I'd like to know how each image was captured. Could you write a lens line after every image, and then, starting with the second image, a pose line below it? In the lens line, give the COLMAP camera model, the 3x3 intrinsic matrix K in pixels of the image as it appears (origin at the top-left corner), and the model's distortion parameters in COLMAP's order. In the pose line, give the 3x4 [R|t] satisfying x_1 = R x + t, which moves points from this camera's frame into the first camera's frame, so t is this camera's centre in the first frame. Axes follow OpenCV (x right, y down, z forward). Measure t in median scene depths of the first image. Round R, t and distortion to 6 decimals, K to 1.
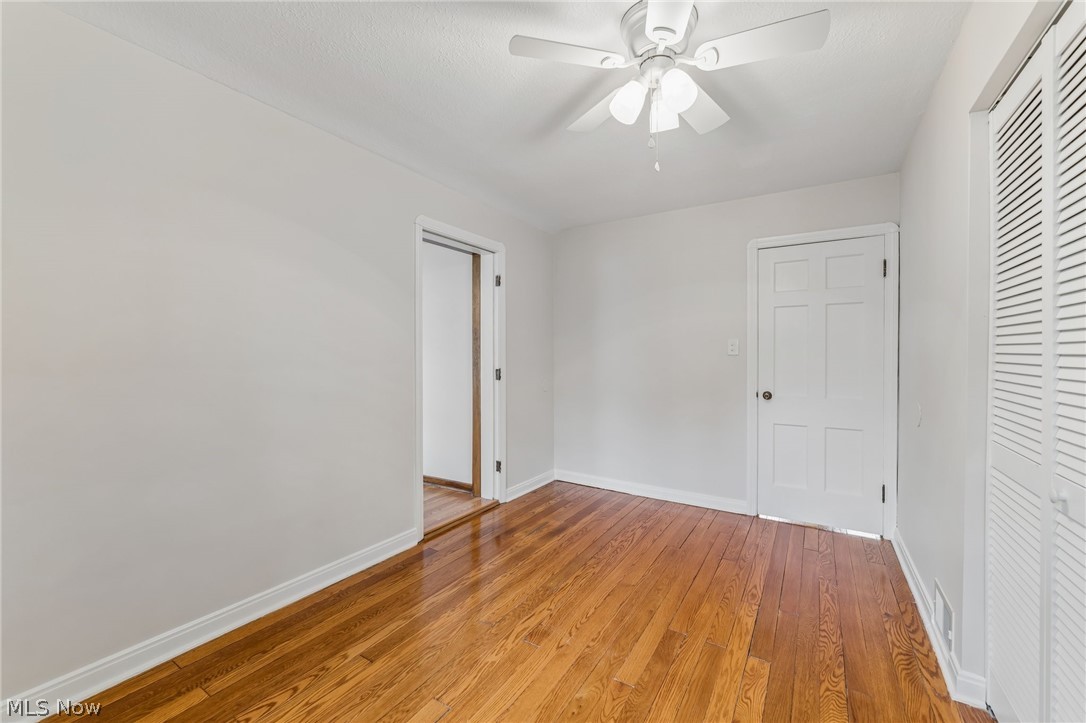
lens RADIAL K [[445.3, 0, 543.0], [0, 445.3, 361.5], [0, 0, 1]] dist [-0.000239, -0.000082]
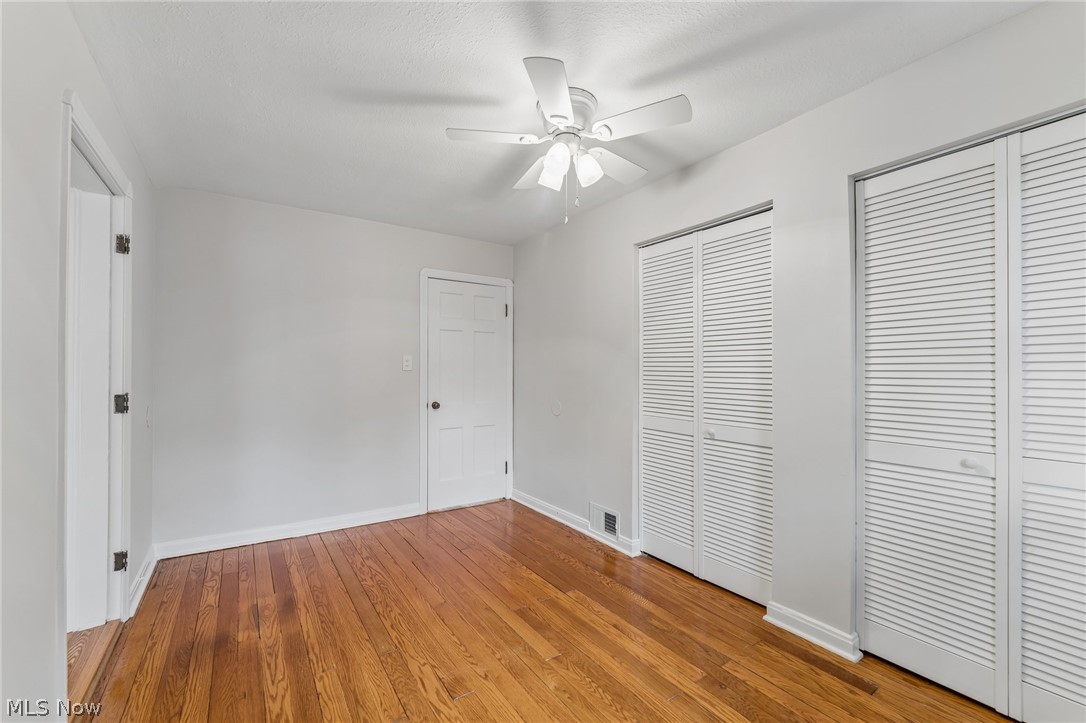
lens RADIAL K [[445.3, 0, 543.0], [0, 445.3, 361.5], [0, 0, 1]] dist [-0.000239, -0.000082]
pose [[0.408651, 0.017484, 0.912523, -0.490826], [0.010682, 0.999656, -0.023938, -0.006877], [-0.912628, 0.019530, 0.408324, 0.299251]]
